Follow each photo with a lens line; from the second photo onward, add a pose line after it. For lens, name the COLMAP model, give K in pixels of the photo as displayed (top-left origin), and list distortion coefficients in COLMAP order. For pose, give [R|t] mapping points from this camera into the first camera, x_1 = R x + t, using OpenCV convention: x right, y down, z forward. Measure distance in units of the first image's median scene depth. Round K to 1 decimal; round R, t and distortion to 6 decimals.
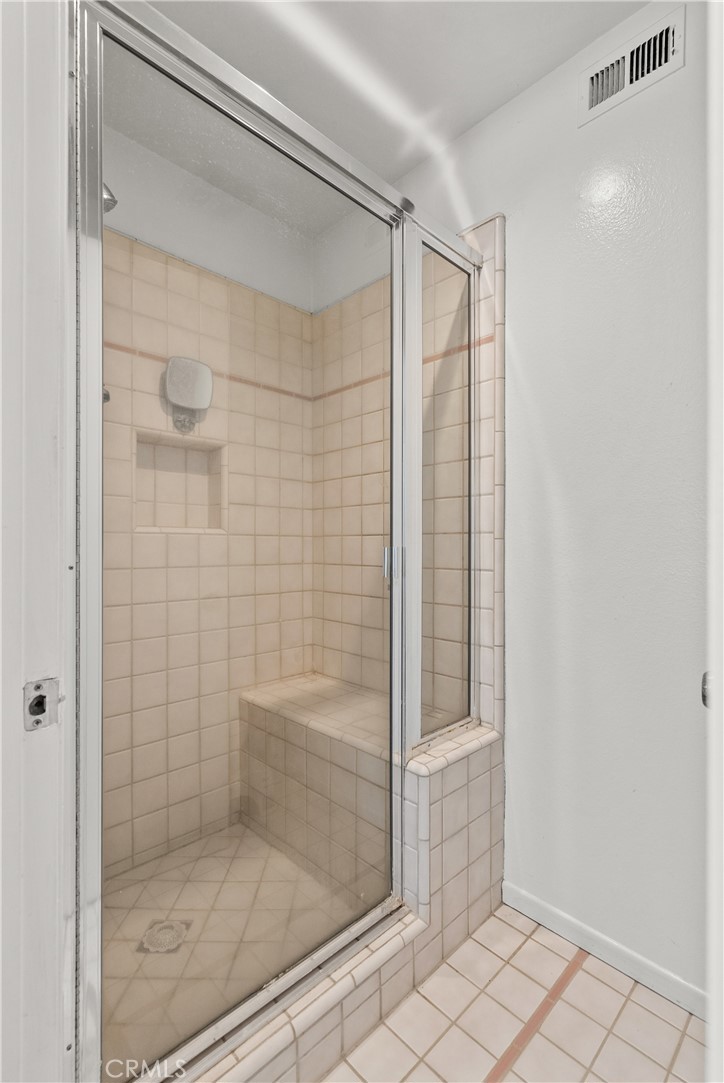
lens RADIAL K [[494.4, 0, 358.0], [0, 494.4, 544.8], [0, 0, 1]] dist [0.002819, -0.000041]
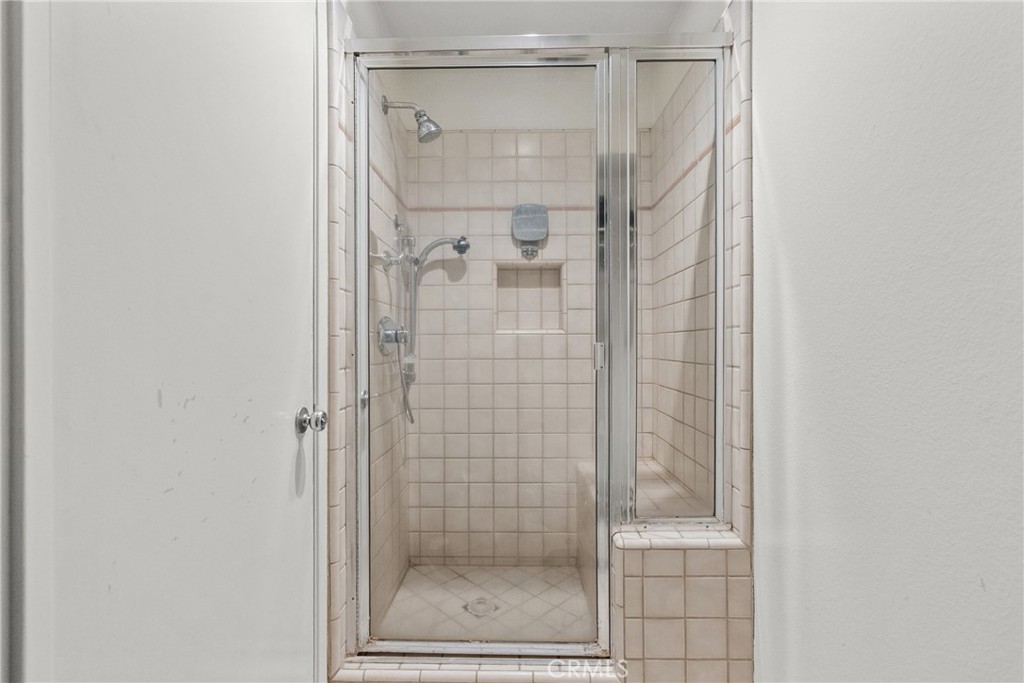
lens RADIAL K [[467.4, 0, 505.1], [0, 467.4, 344.1], [0, 0, 1]] dist [0.002819, -0.000041]
pose [[0.706805, -0.004904, -0.707391, 0.572164], [0.007341, 0.999973, 0.000402, 0.004179], [0.707370, -0.005477, 0.706822, 0.061218]]
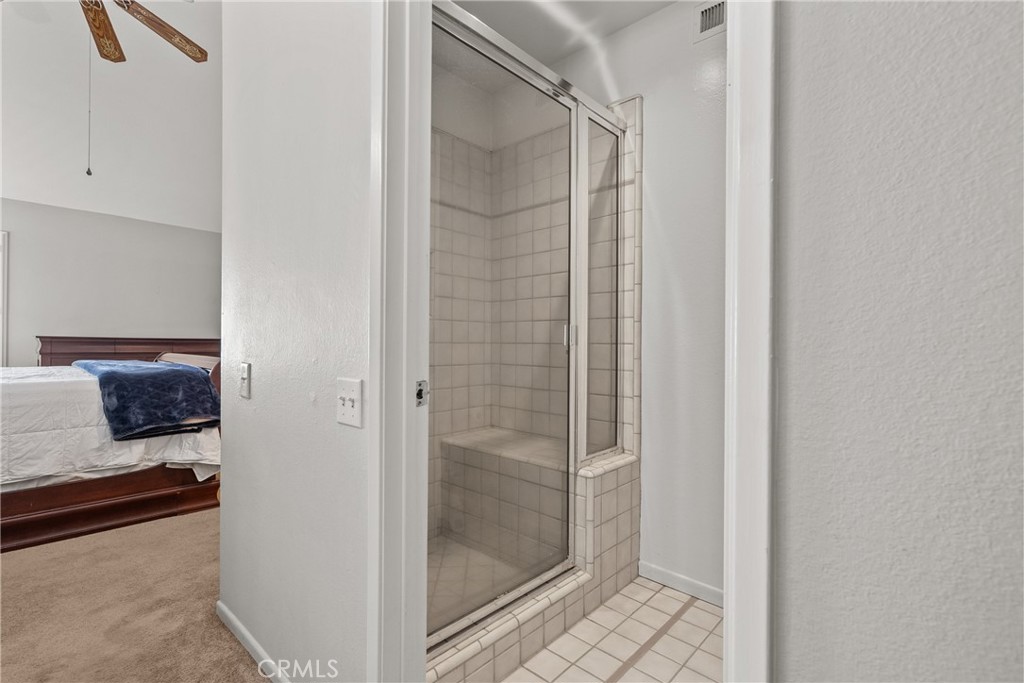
lens RADIAL K [[467.4, 0, 503.6], [0, 467.4, 339.8], [0, 0, 1]] dist [0.002819, -0.000041]
pose [[0.999074, 0.005653, 0.042646, -0.156123], [-0.005533, 0.999980, -0.002927, 0.045298], [-0.042661, 0.002688, 0.999086, -0.328712]]
